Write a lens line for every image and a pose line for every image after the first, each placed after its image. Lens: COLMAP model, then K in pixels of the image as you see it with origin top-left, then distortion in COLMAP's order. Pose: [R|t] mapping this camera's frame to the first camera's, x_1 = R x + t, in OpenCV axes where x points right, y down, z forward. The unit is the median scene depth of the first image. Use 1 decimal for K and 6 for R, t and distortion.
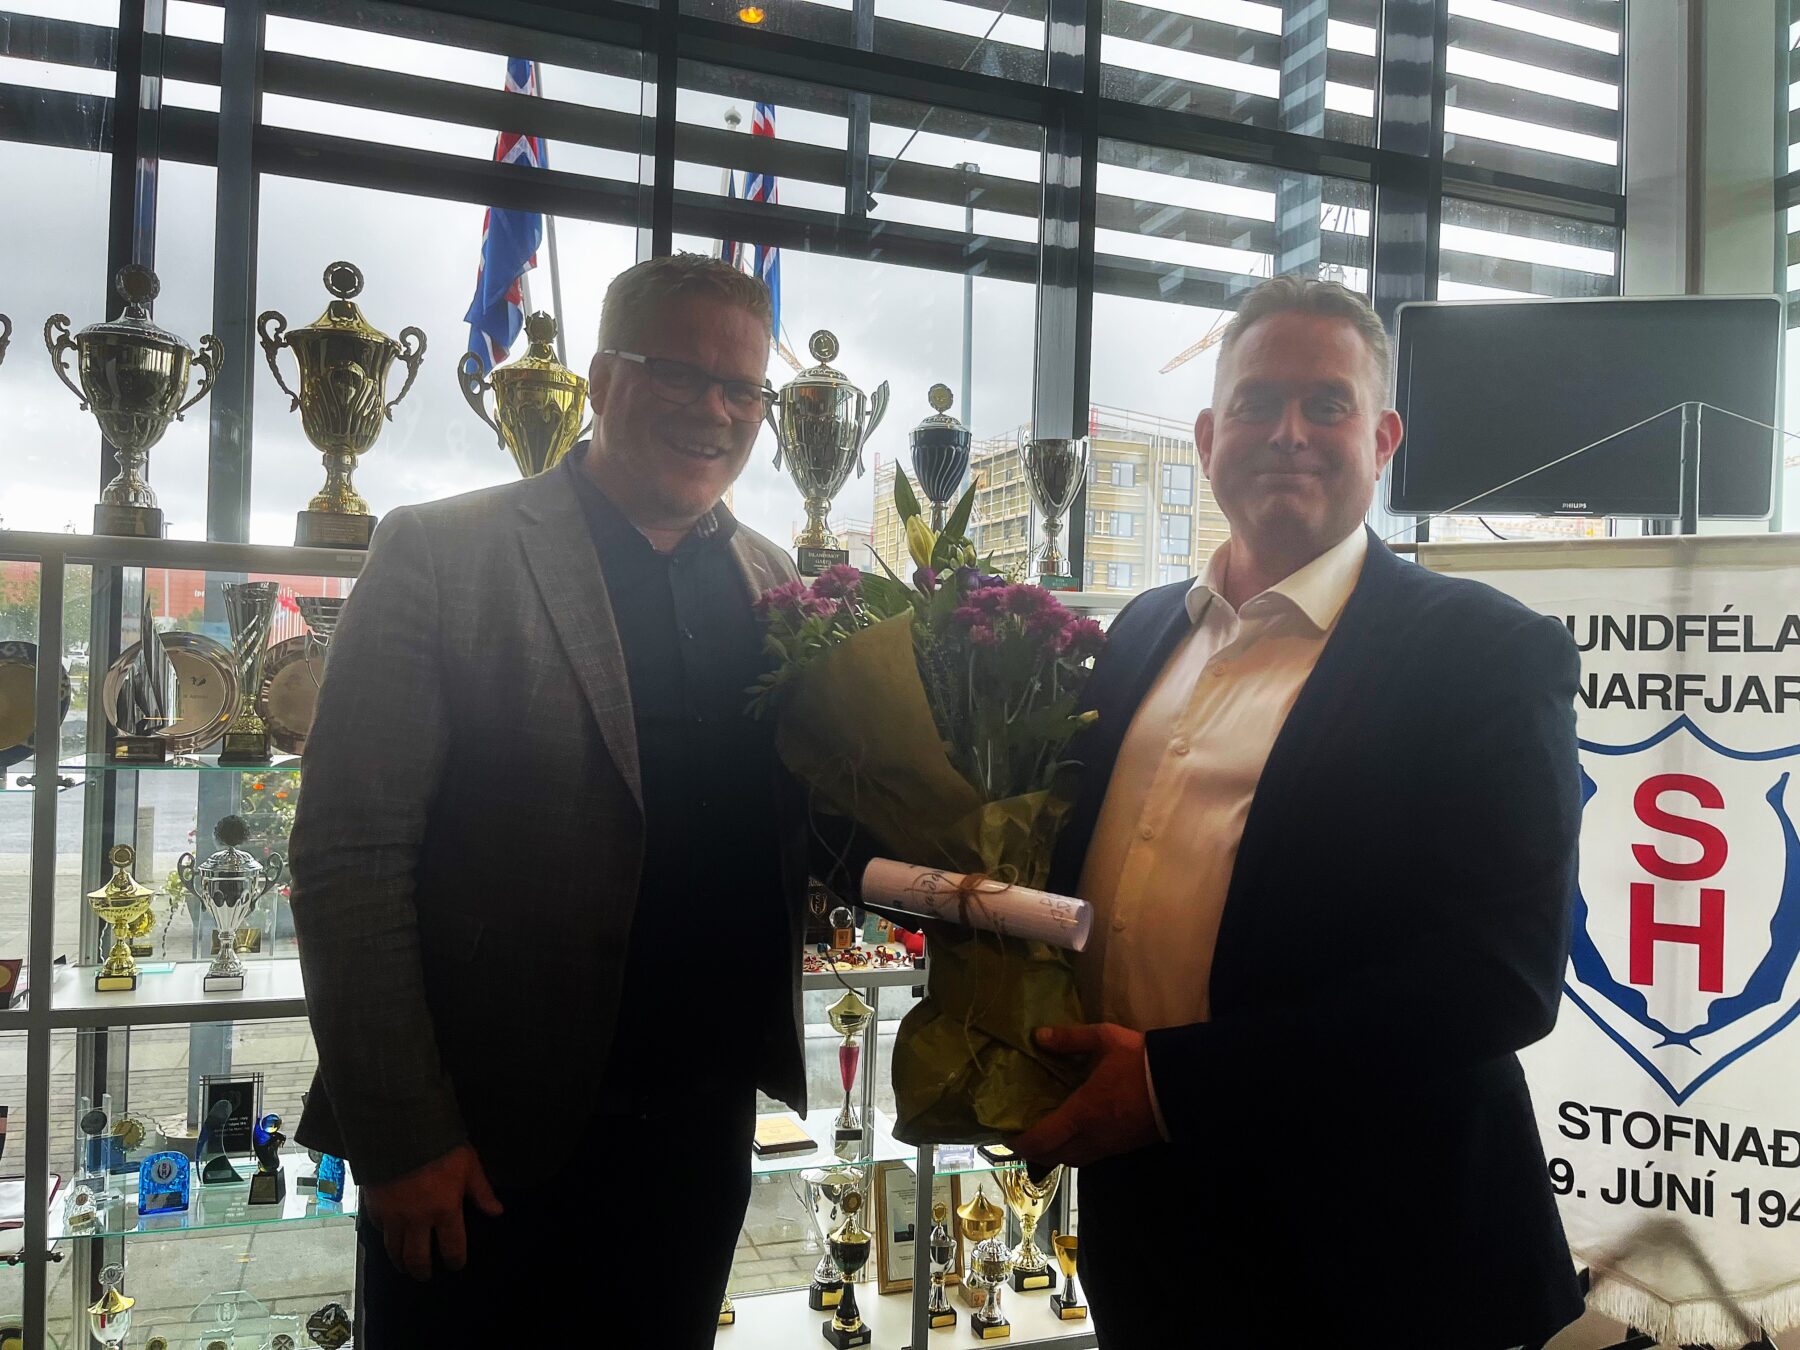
lens RADIAL K [[1365.2, 0, 896.9], [0, 1365.2, 676.3], [0, 0, 1]] dist [0.051784, -0.073471]
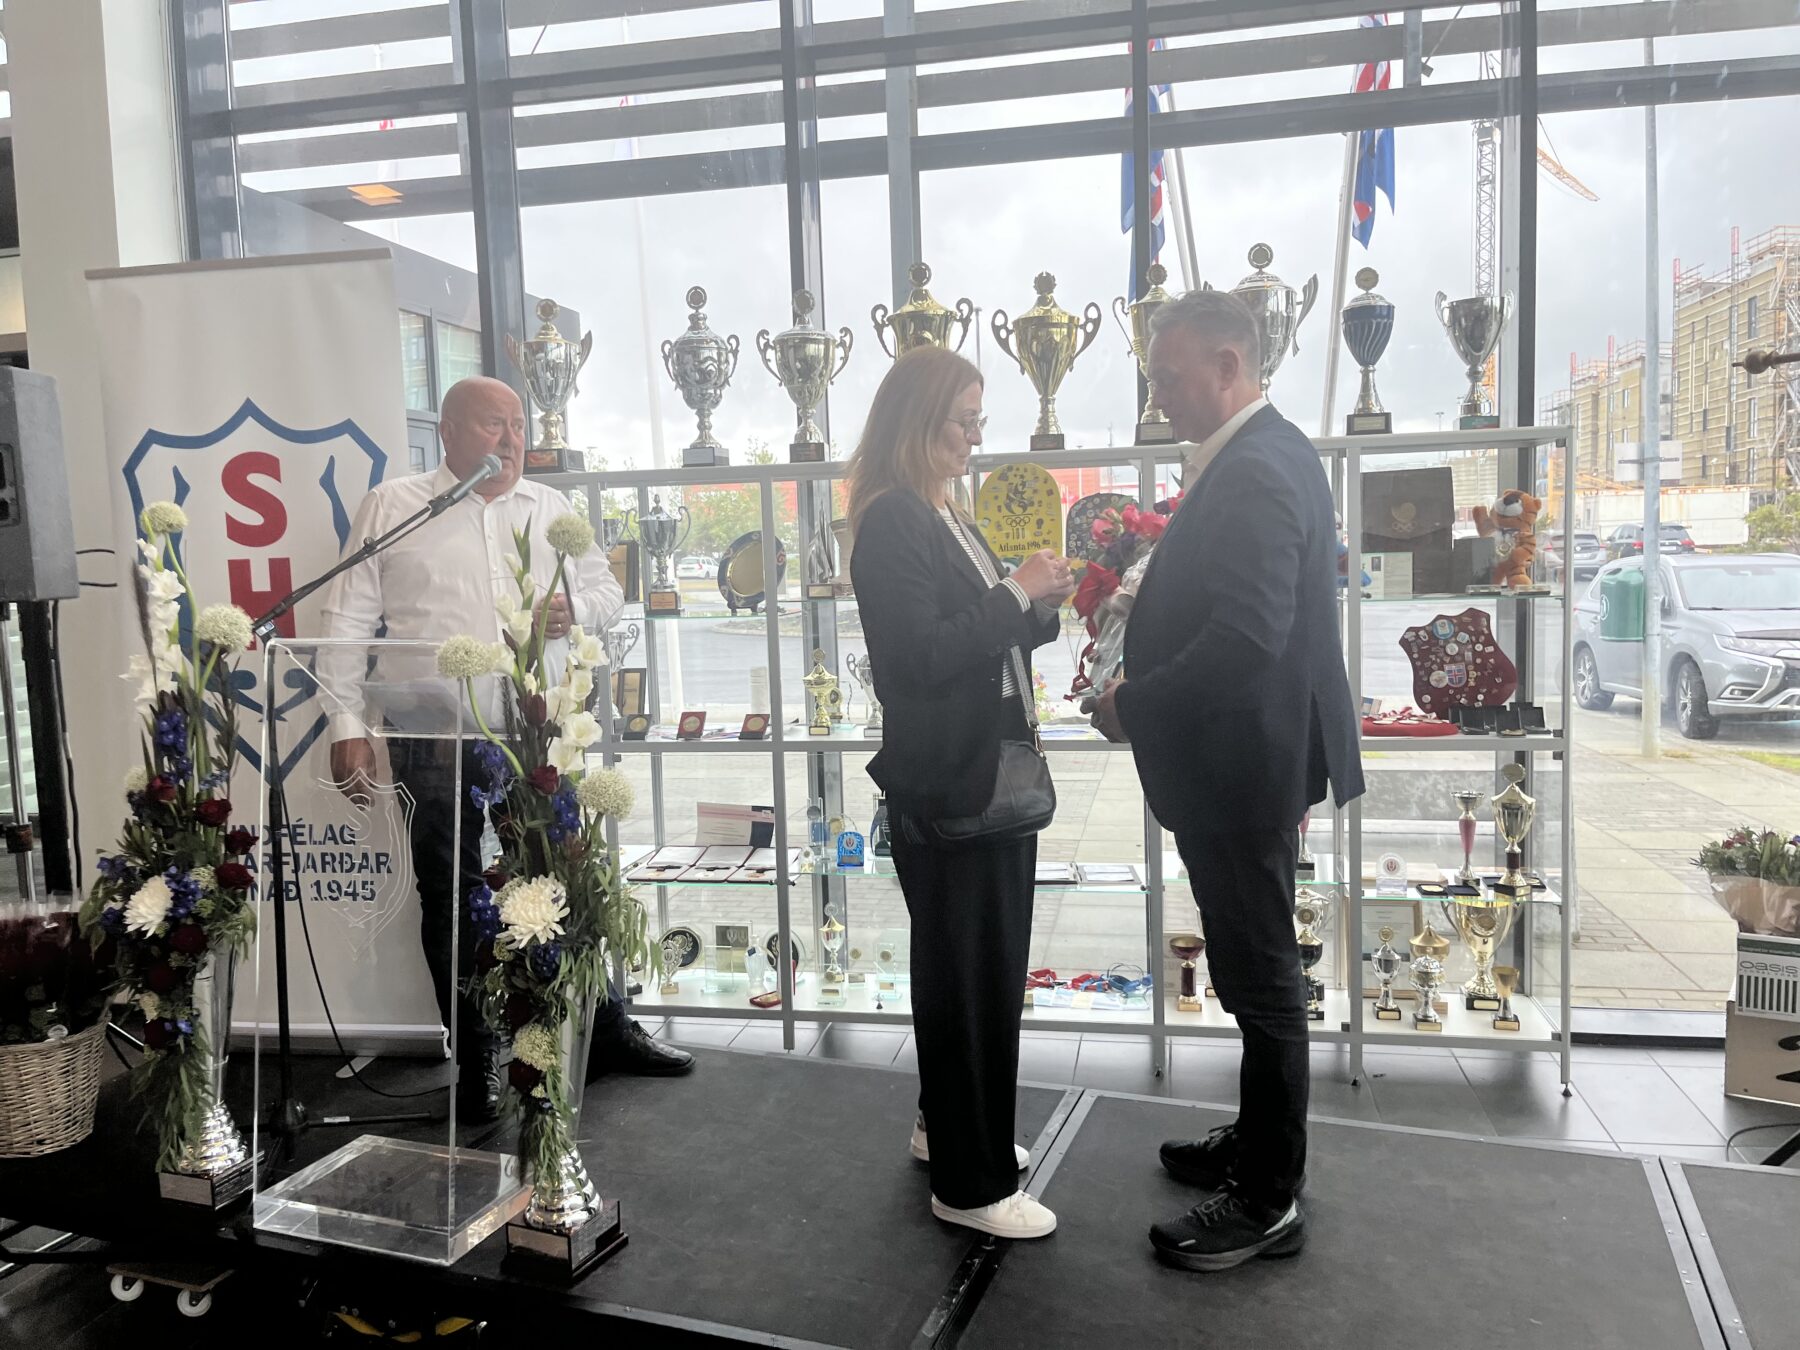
lens RADIAL K [[1365.2, 0, 896.9], [0, 1365.2, 676.3], [0, 0, 1]] dist [0.051784, -0.073471]
pose [[0.854002, -0.012018, -0.520131, 0.354448], [0.060337, 0.995275, 0.076072, 0.034098], [0.516760, -0.096349, 0.850692, -0.333883]]
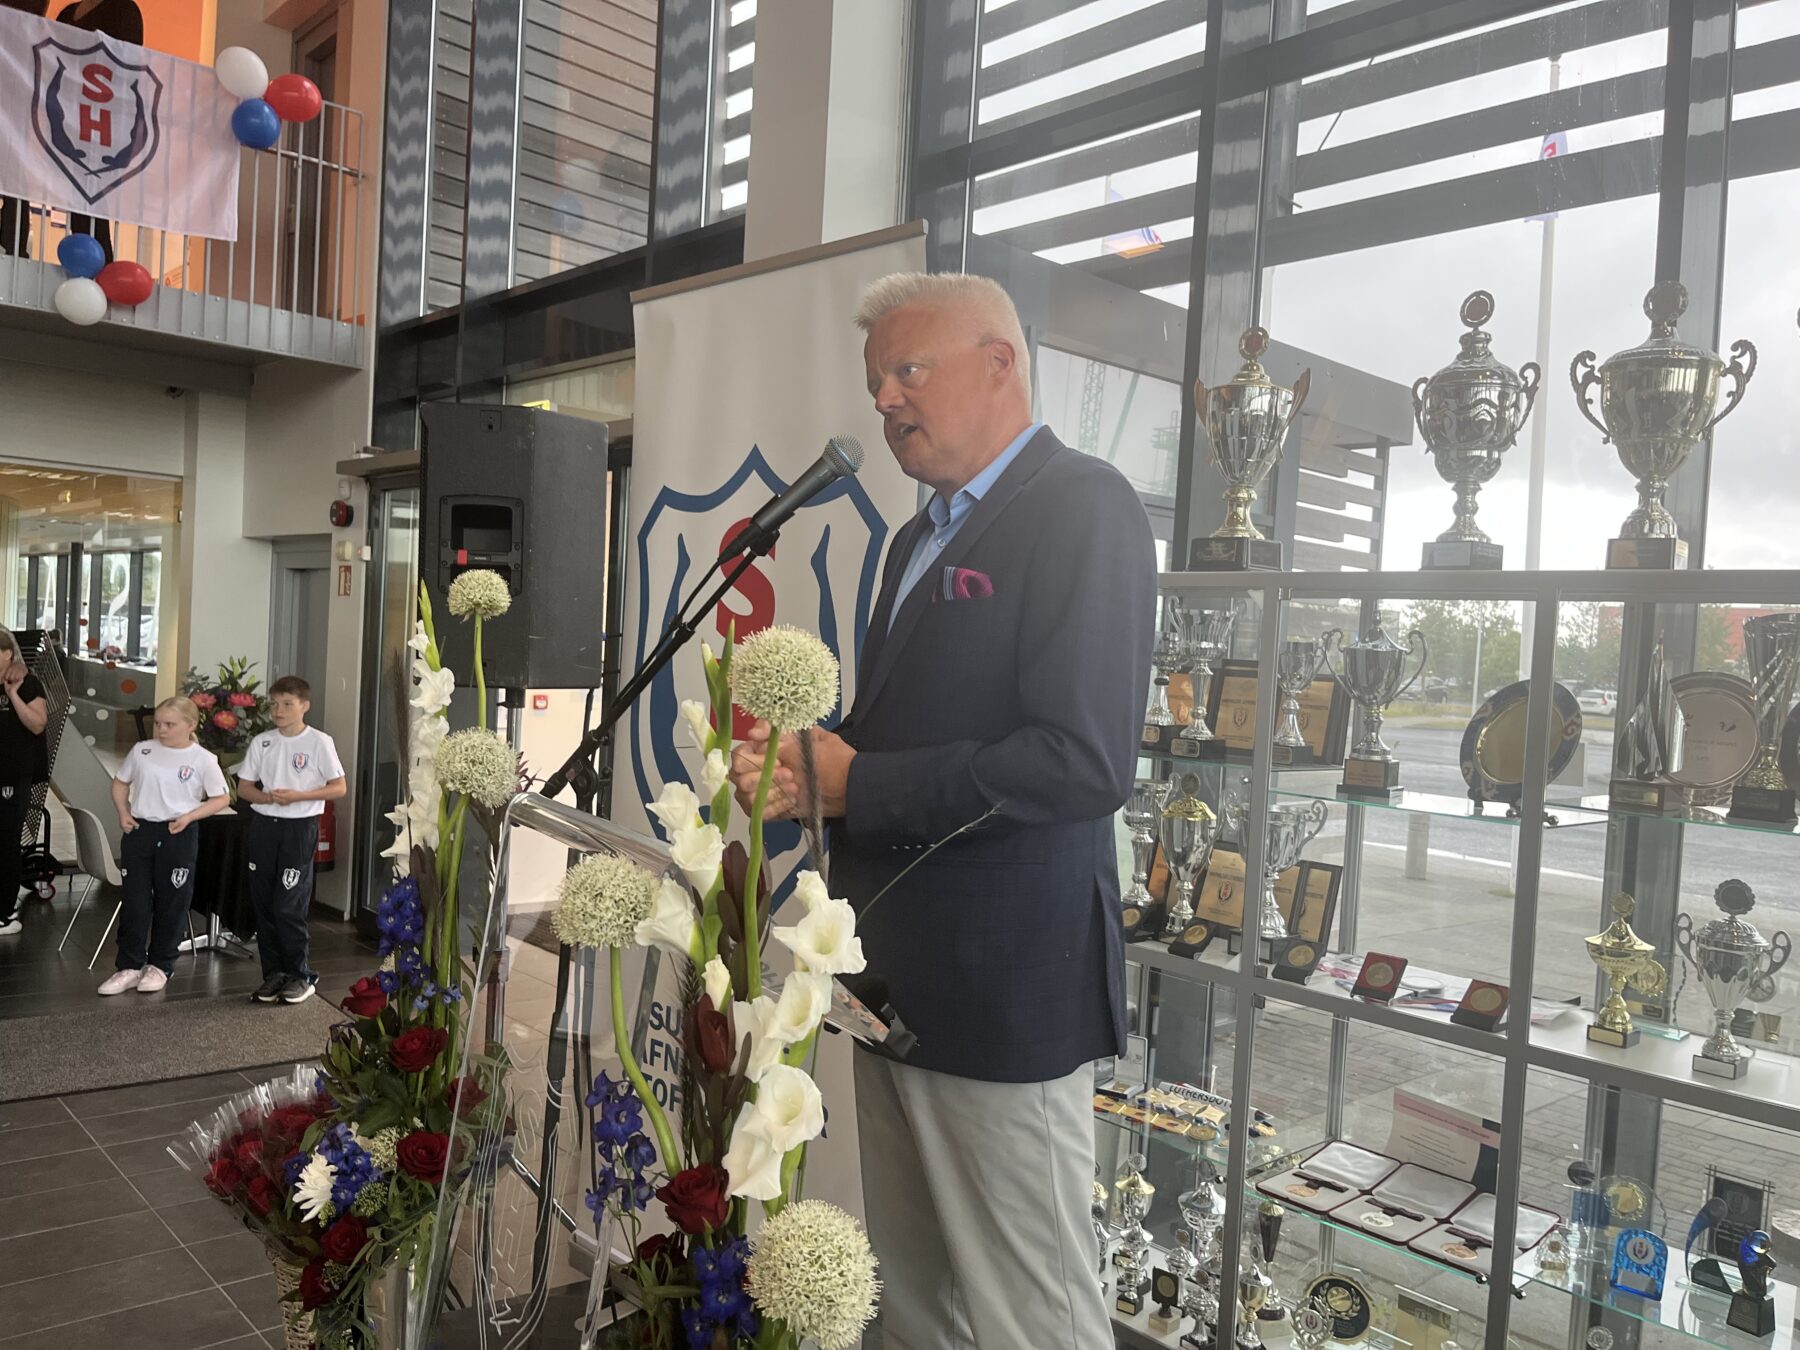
lens RADIAL K [[1363.9, 0, 904.7], [0, 1363.9, 690.8], [0, 0, 1]] dist [0.046224, -0.047829]
pose [[0.395889, 0.020984, -0.918059, 0.108453], [-0.045834, 0.998944, 0.003068, 0.002060], [0.917154, 0.040864, 0.396433, 0.151836]]
